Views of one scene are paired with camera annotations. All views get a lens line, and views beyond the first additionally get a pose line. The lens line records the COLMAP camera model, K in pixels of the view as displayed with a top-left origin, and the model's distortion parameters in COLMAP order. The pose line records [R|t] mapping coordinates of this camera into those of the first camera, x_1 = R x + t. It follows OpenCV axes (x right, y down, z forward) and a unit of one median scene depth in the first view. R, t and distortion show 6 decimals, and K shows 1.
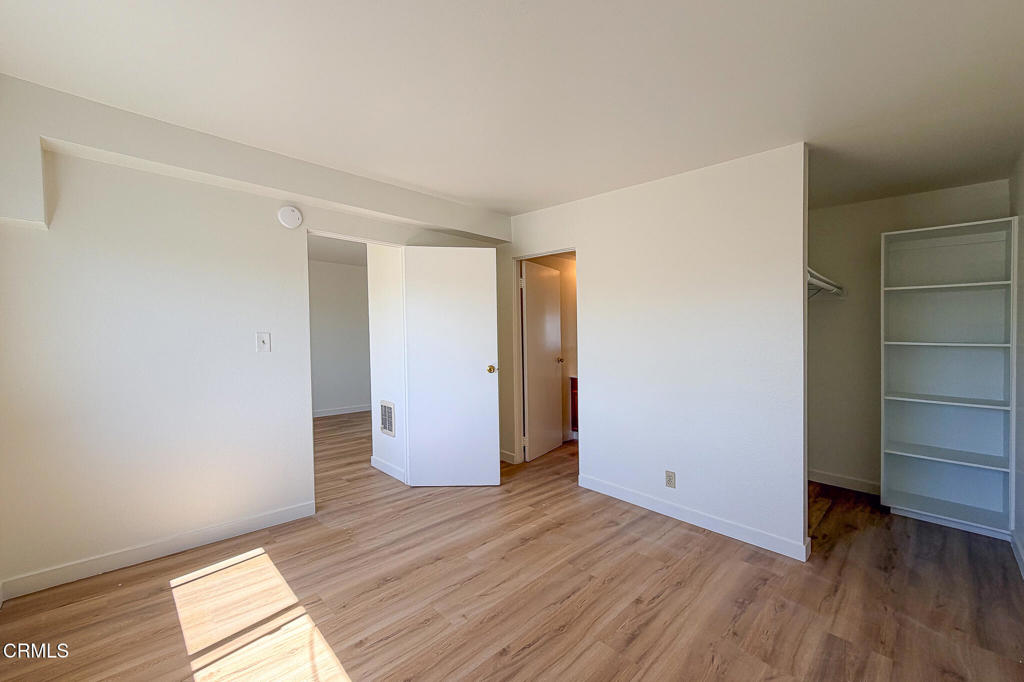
lens RADIAL K [[416.4, 0, 517.4], [0, 416.4, 343.3], [0, 0, 1]] dist [-0.004284, 0.002084]
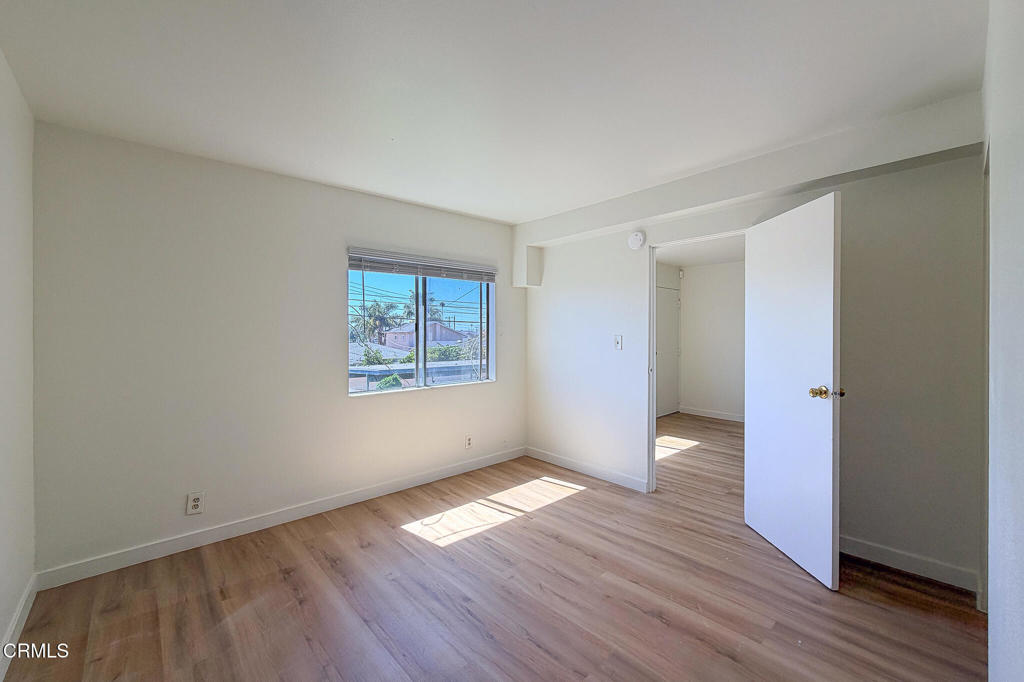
lens RADIAL K [[416.4, 0, 512.7], [0, 416.4, 336.6], [0, 0, 1]] dist [-0.004284, 0.002084]
pose [[-0.043159, 0.000142, -0.999068, 0.788983], [-0.017734, 0.999842, 0.000908, -0.017280], [0.998911, 0.017756, -0.043150, 0.788017]]
